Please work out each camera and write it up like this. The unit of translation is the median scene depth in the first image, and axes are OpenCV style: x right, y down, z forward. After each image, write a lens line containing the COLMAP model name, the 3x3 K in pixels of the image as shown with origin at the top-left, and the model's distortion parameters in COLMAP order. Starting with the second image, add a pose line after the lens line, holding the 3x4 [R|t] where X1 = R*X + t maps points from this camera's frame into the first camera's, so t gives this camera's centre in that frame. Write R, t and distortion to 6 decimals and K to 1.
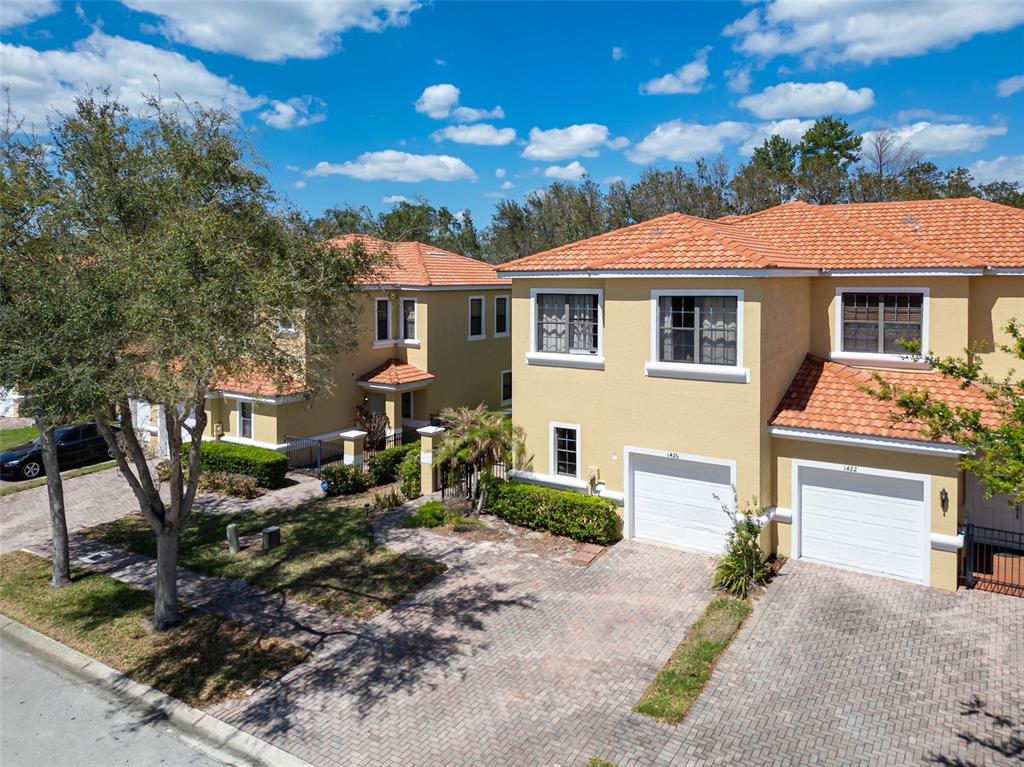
lens RADIAL K [[729.4, 0, 479.1], [0, 729.4, 303.7], [0, 0, 1]] dist [0.054935, -0.045238]
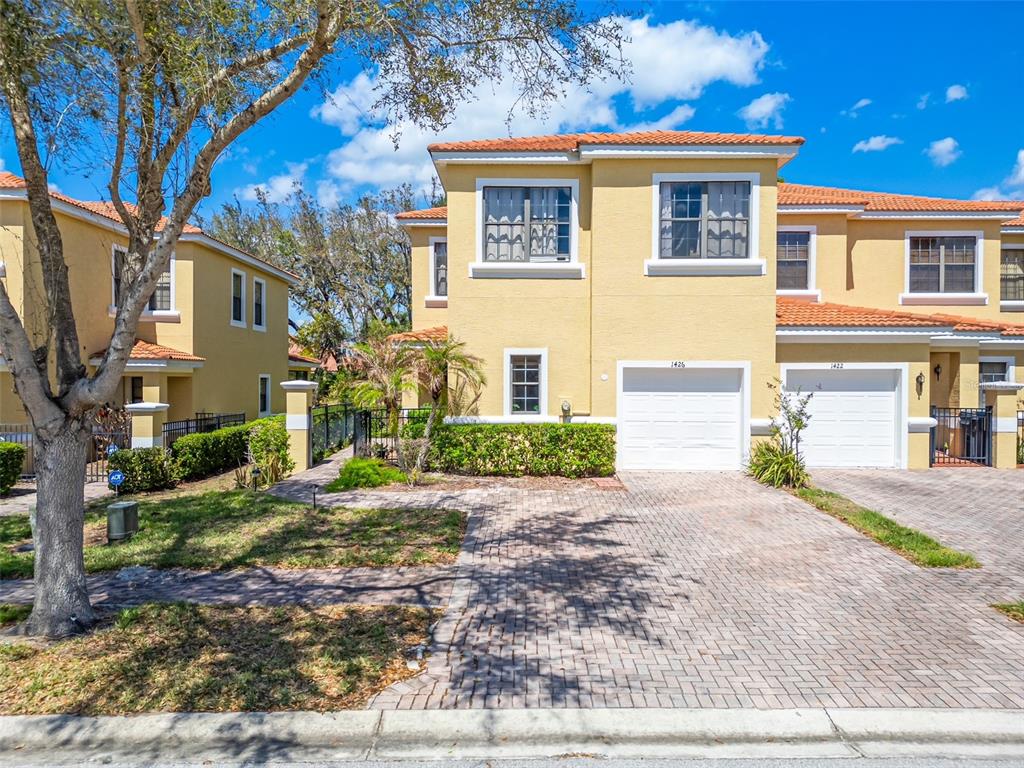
lens RADIAL K [[729.4, 0, 491.1], [0, 729.4, 384.5], [0, 0, 1]] dist [0.054935, -0.045238]
pose [[0.833265, 0.013444, 0.552710, -0.425556], [0.002917, 0.999583, -0.028711, 0.272154], [-0.552866, 0.025536, 0.832879, 0.429050]]
